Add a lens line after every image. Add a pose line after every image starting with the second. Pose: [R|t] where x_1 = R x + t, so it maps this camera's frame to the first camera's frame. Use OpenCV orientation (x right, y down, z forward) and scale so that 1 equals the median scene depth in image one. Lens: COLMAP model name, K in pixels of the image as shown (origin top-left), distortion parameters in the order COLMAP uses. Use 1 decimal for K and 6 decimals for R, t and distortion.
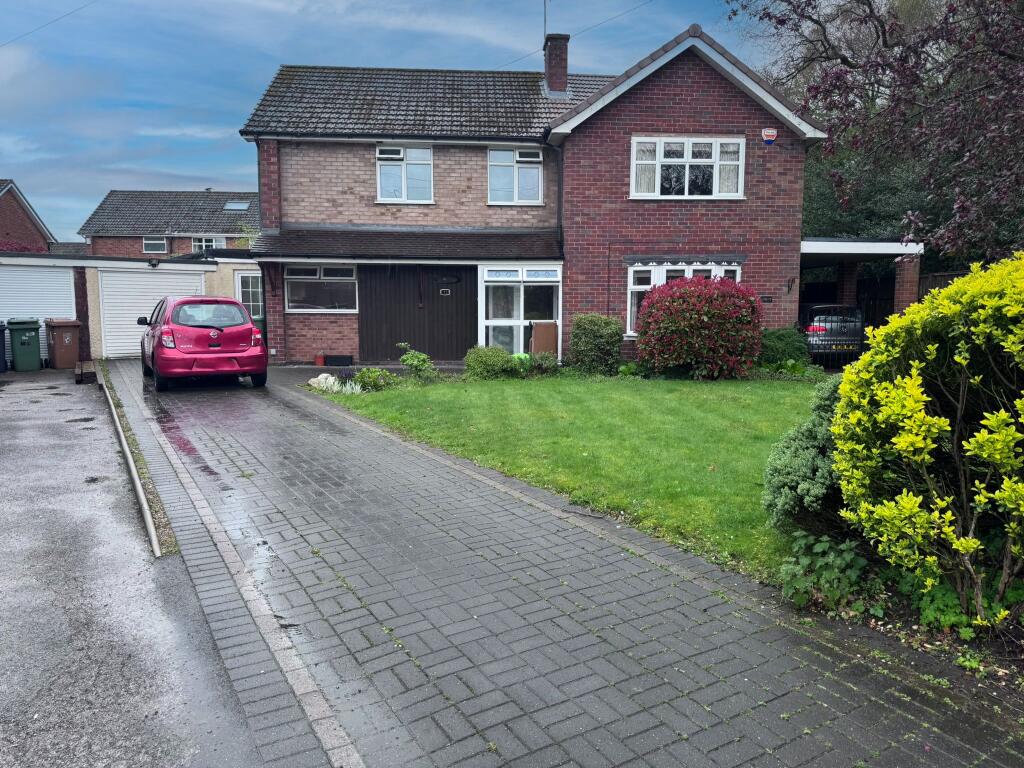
lens RADIAL K [[715.3, 0, 512.0], [0, 715.3, 384.0], [0, 0, 1]] dist [0.141033, -0.214253]
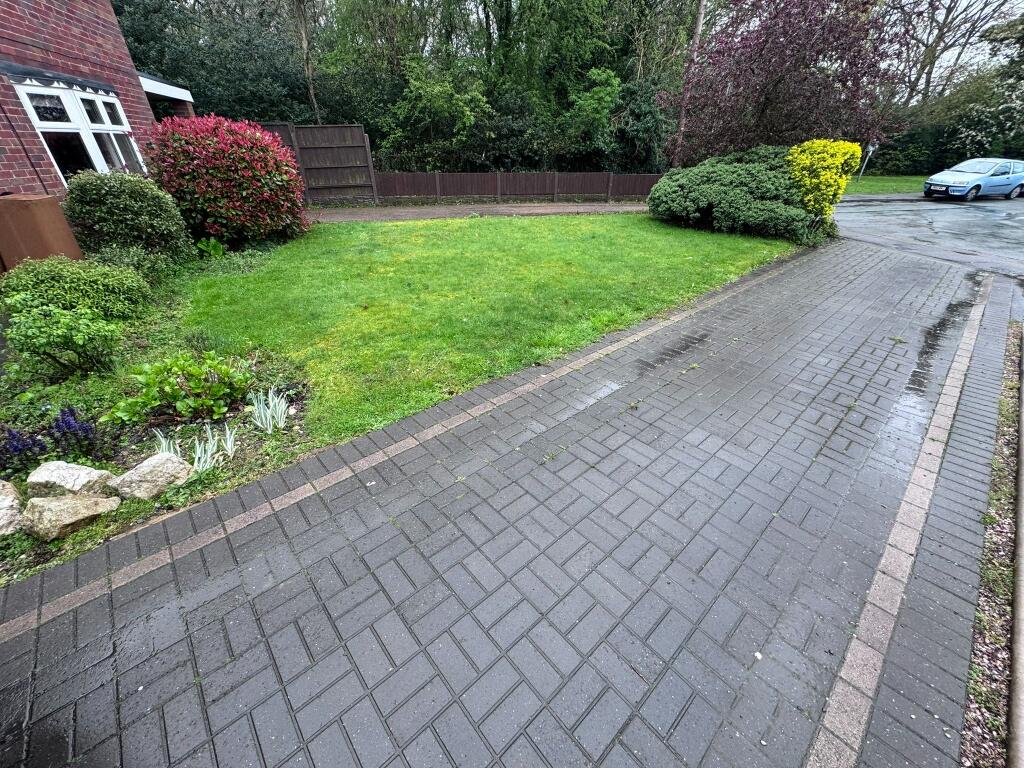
lens RADIAL K [[408.3, 0, 510.9], [0, 408.3, 382.9], [0, 0, 1]] dist [-0.000625, -0.000395]
pose [[-0.192151, -0.496692, 0.846389, -0.322006], [0.106385, 0.846835, 0.521106, -0.082340], [-0.975582, 0.190175, -0.109879, 0.659868]]
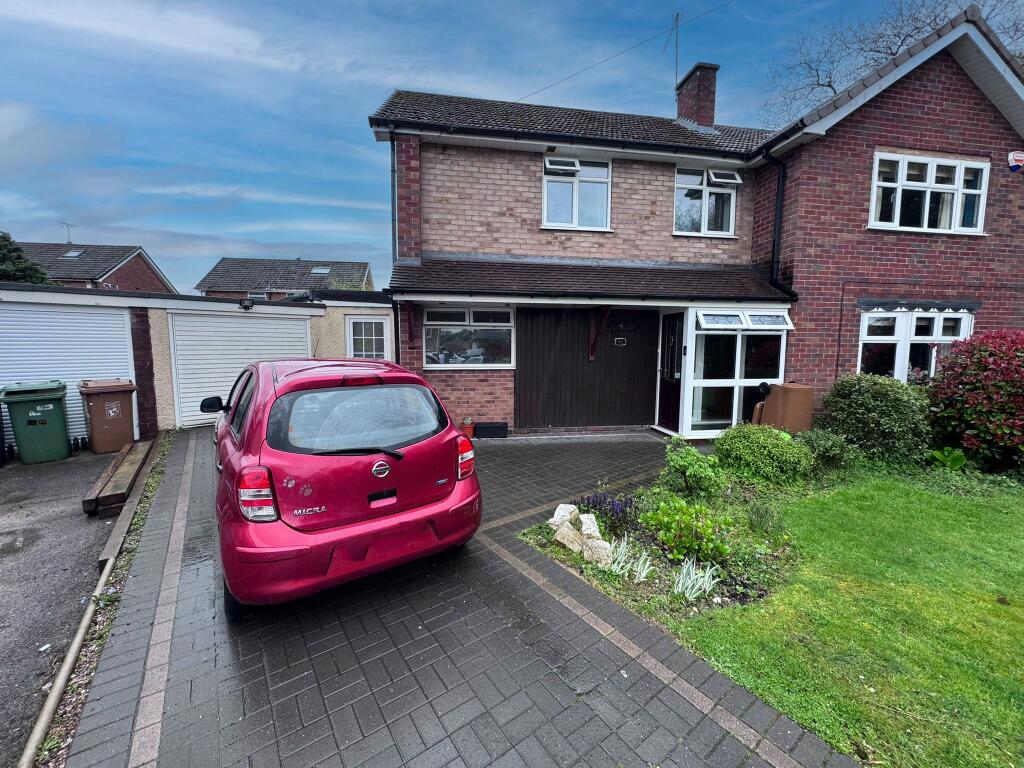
lens RADIAL K [[408.3, 0, 510.9], [0, 408.3, 382.9], [0, 0, 1]] dist [-0.000625, -0.000395]
pose [[0.995408, -0.005629, 0.095553, -0.264765], [0.005881, 0.999980, -0.002349, -0.083385], [-0.095538, 0.002900, 0.995422, 0.568158]]
